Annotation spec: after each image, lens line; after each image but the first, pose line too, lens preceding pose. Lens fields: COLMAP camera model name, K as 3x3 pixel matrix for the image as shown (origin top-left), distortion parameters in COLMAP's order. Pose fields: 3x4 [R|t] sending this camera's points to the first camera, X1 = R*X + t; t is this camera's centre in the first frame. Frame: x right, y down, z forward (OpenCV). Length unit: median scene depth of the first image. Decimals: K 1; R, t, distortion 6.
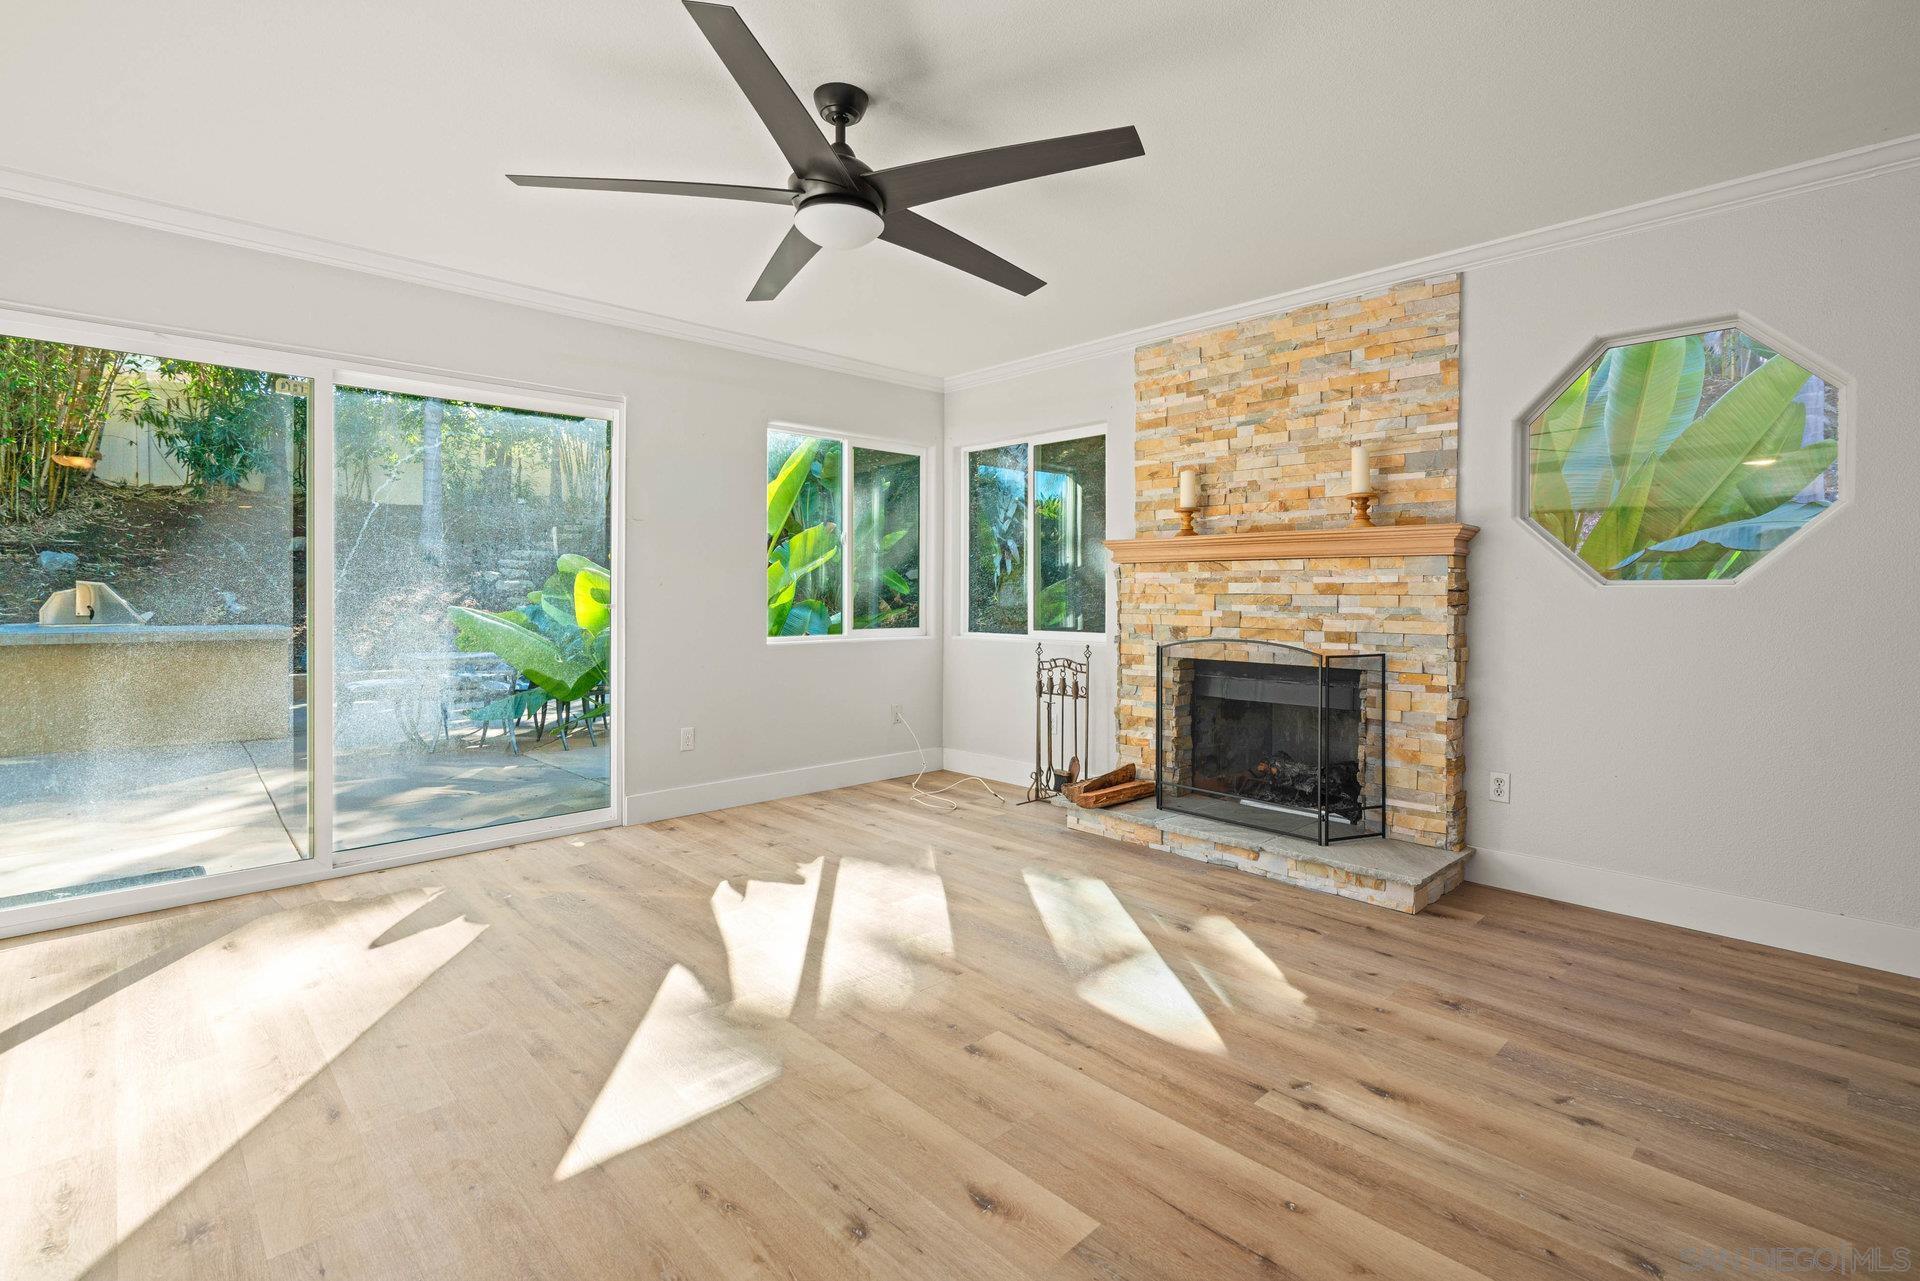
lens RADIAL K [[895.4, 0, 970.3], [0, 895.4, 594.7], [0, 0, 1]] dist [-0.007928, 0.003425]
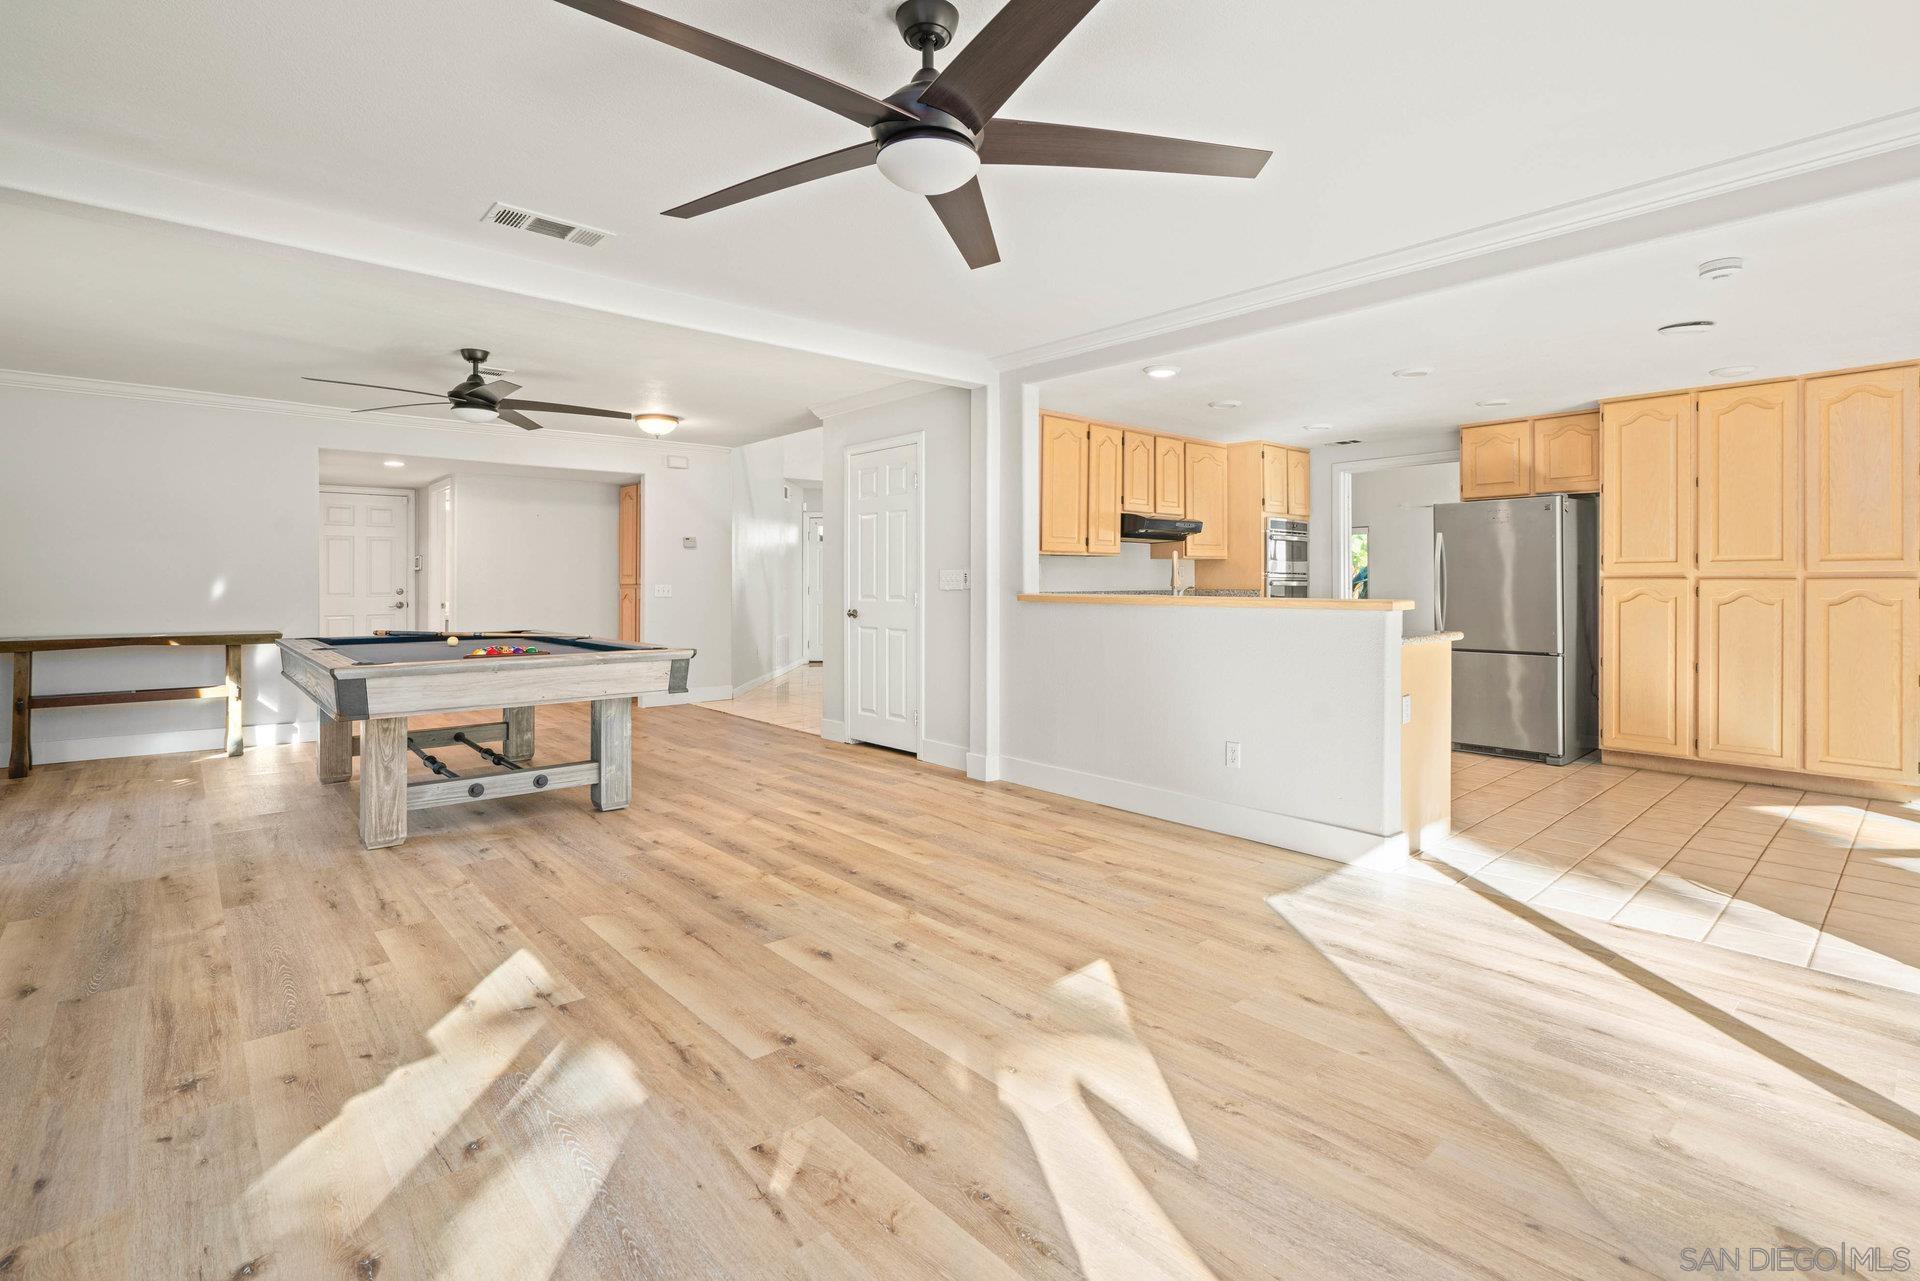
lens RADIAL K [[895.4, 0, 985.1], [0, 895.4, 583.8], [0, 0, 1]] dist [-0.007928, 0.003425]
pose [[-0.999746, -0.003249, 0.022304, -0.135371], [-0.003205, 0.999993, 0.002011, -0.007346], [-0.022310, 0.001939, -0.999749, 1.127061]]
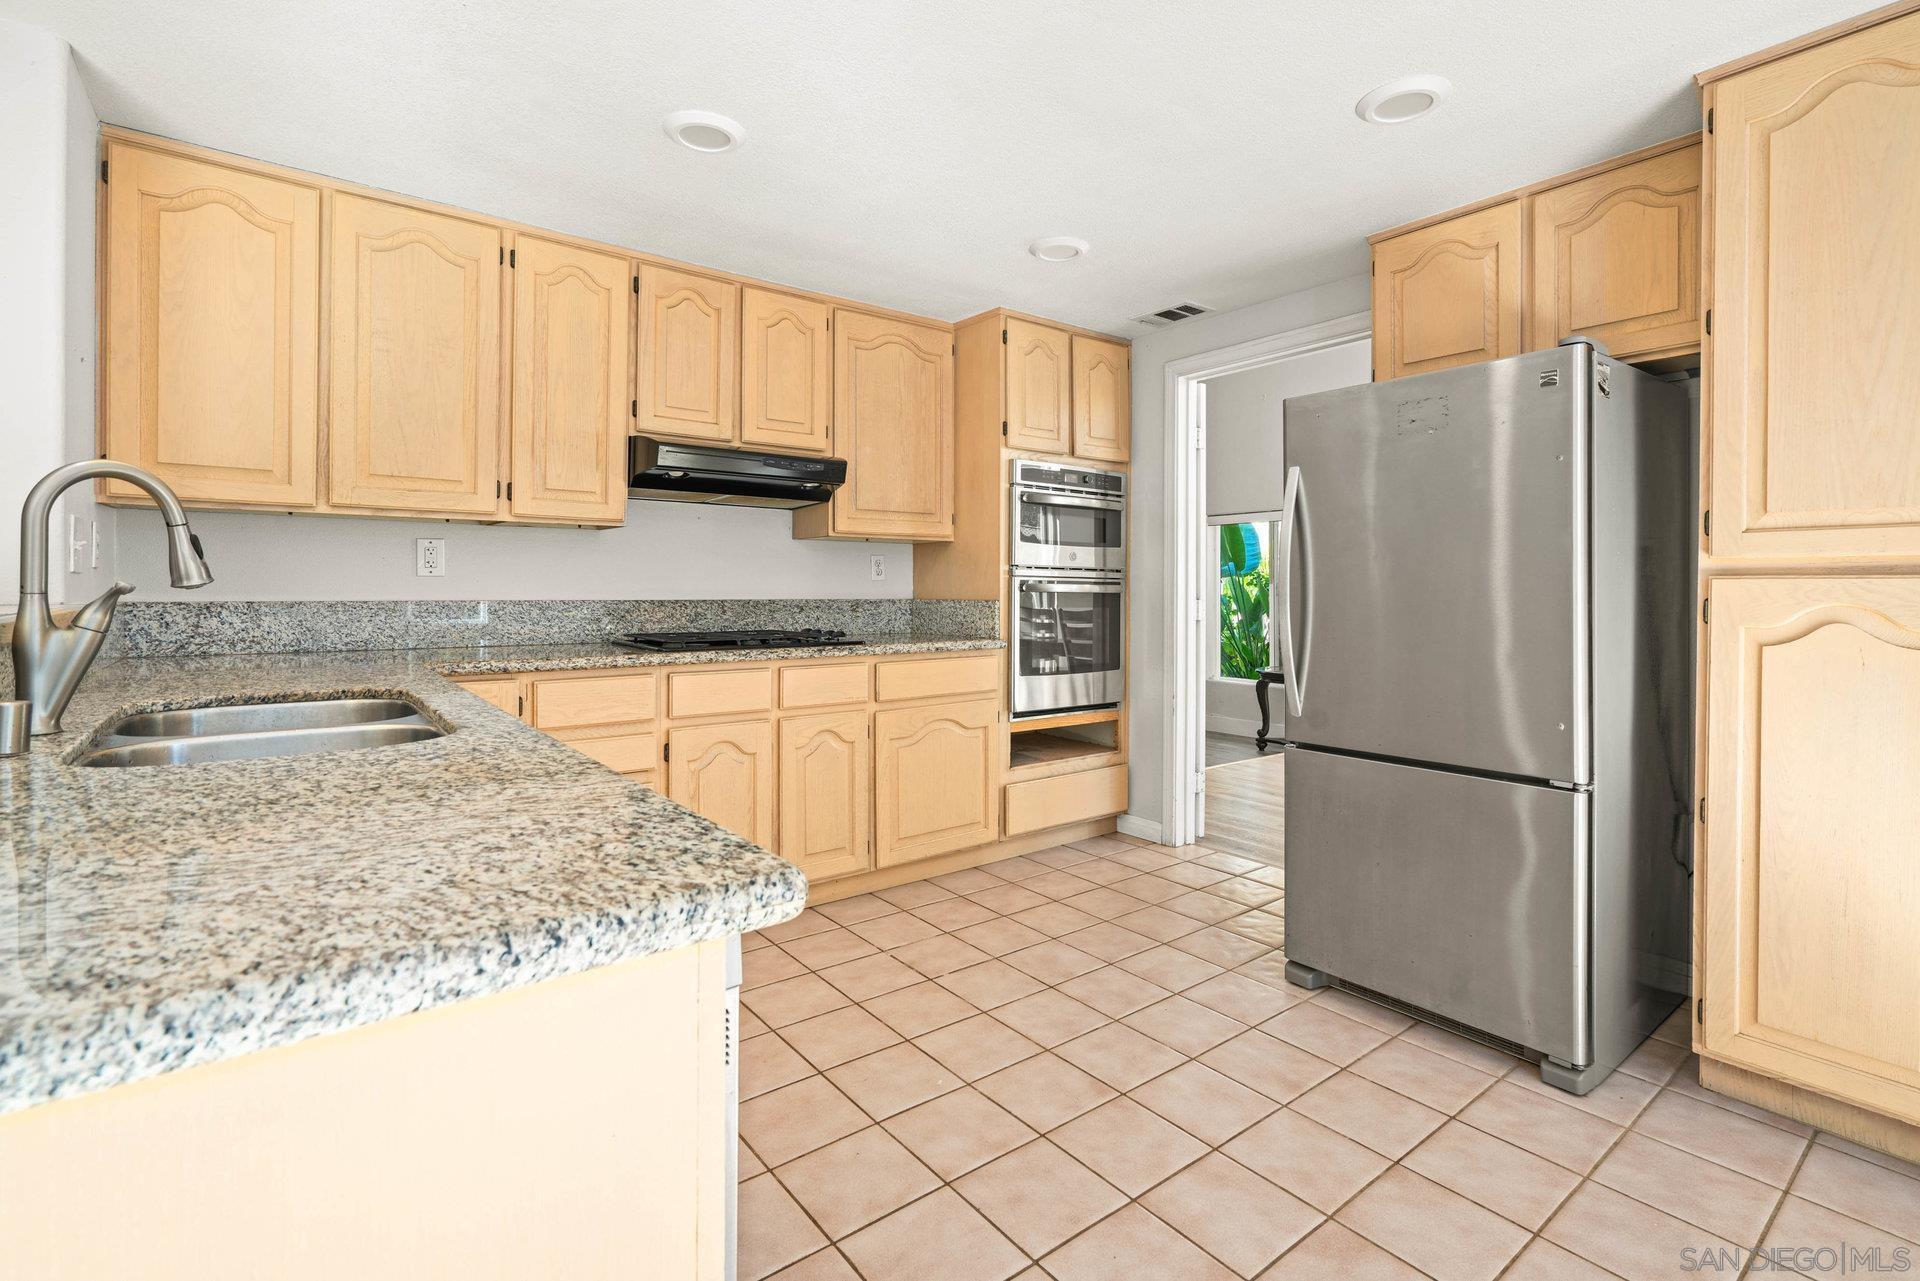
lens RADIAL K [[895.4, 0, 972.2], [0, 895.4, 589.8], [0, 0, 1]] dist [-0.007928, 0.003425]
pose [[-0.995156, -0.012165, 0.097548, -0.722251], [-0.011989, 0.999925, 0.002390, -0.004858], [-0.097570, 0.001209, -0.995228, 0.226116]]
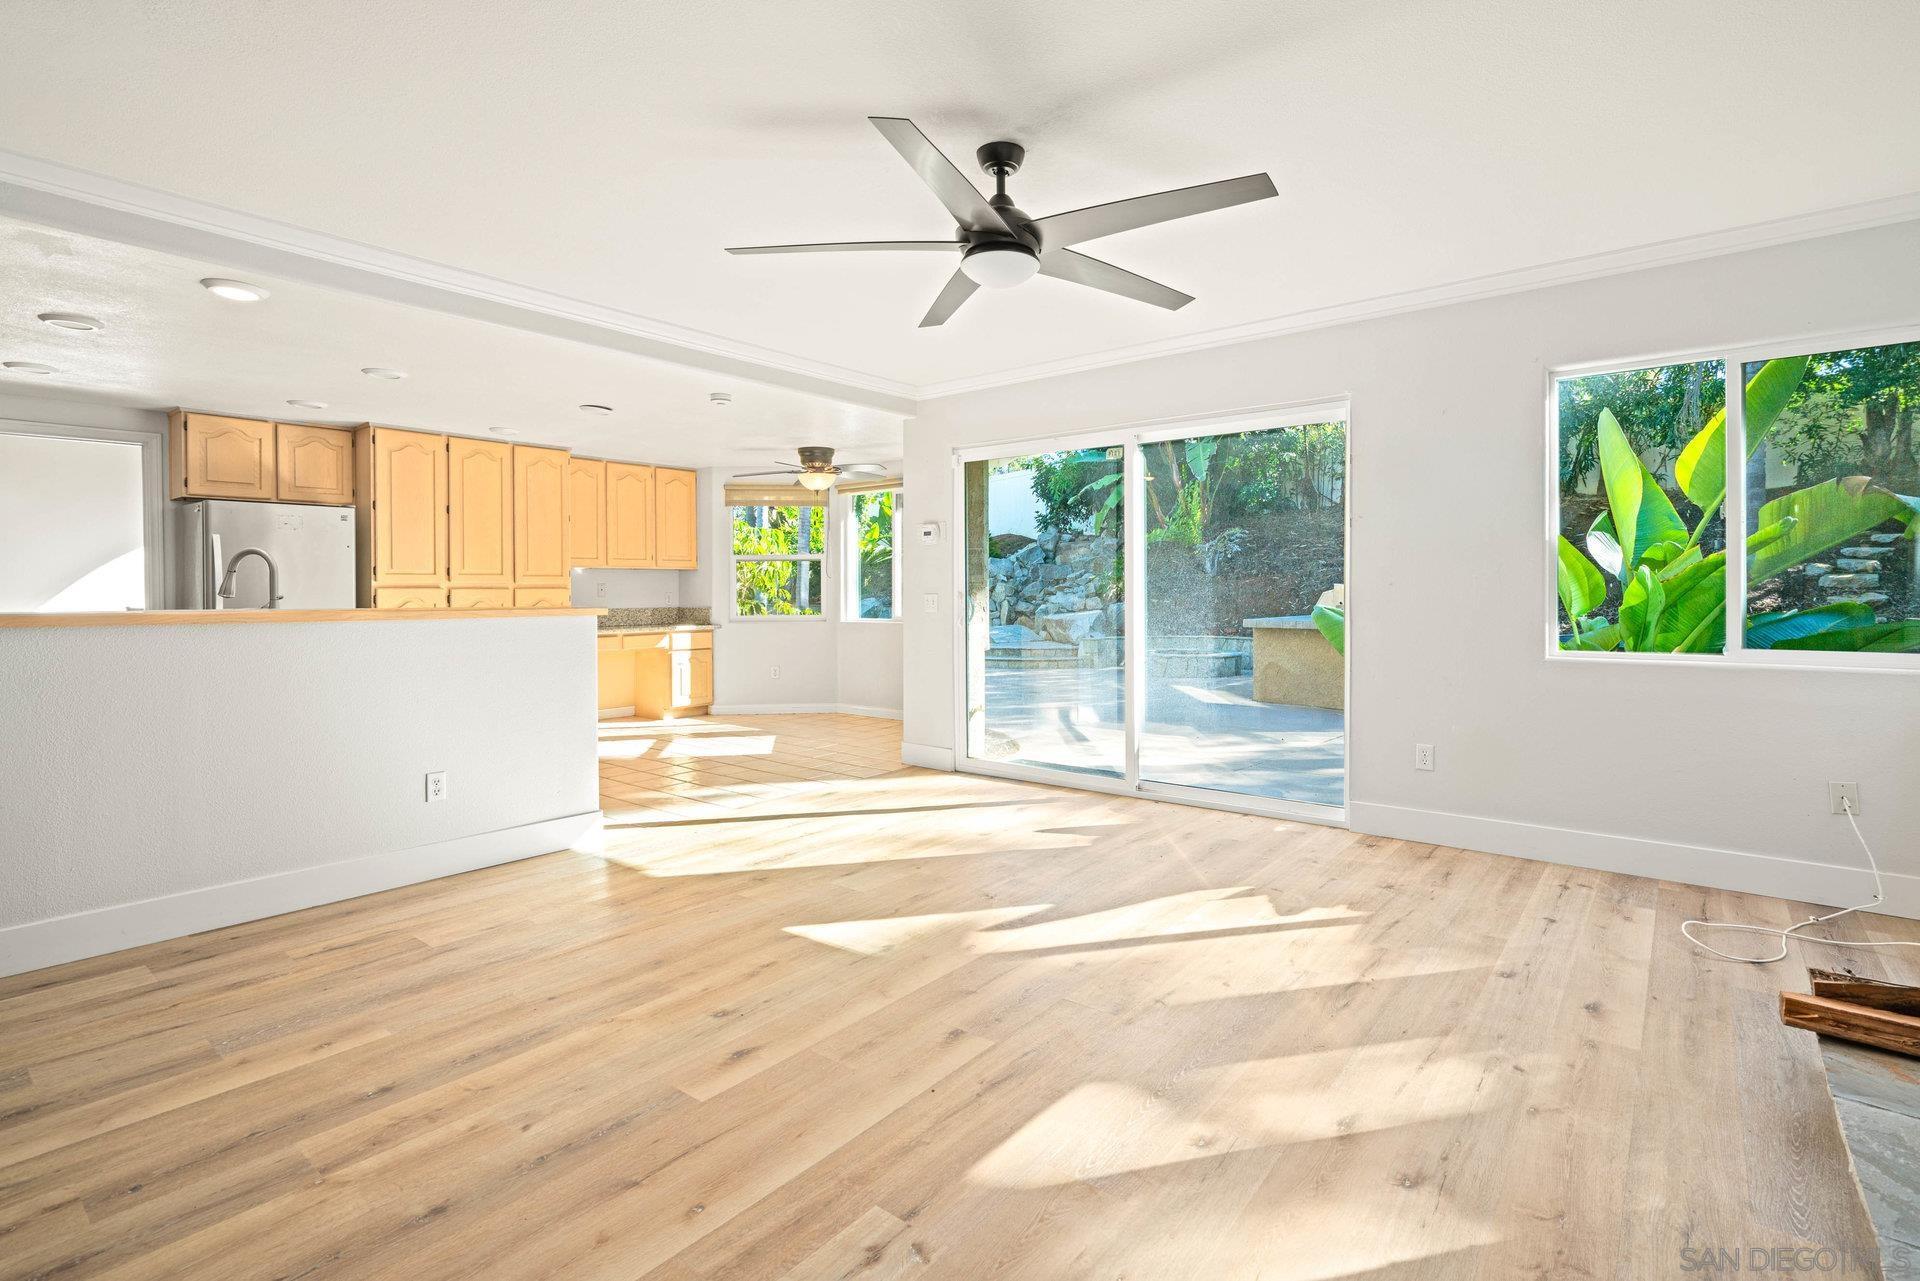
lens RADIAL K [[895.4, 0, 959.6], [0, 895.4, 605.2], [0, 0, 1]] dist [-0.007928, 0.003425]
pose [[0.126304, 0.011035, -0.991930, 0.581509], [0.001694, 0.999934, 0.011340, -0.002312], [0.991990, -0.003113, 0.126277, 0.490191]]
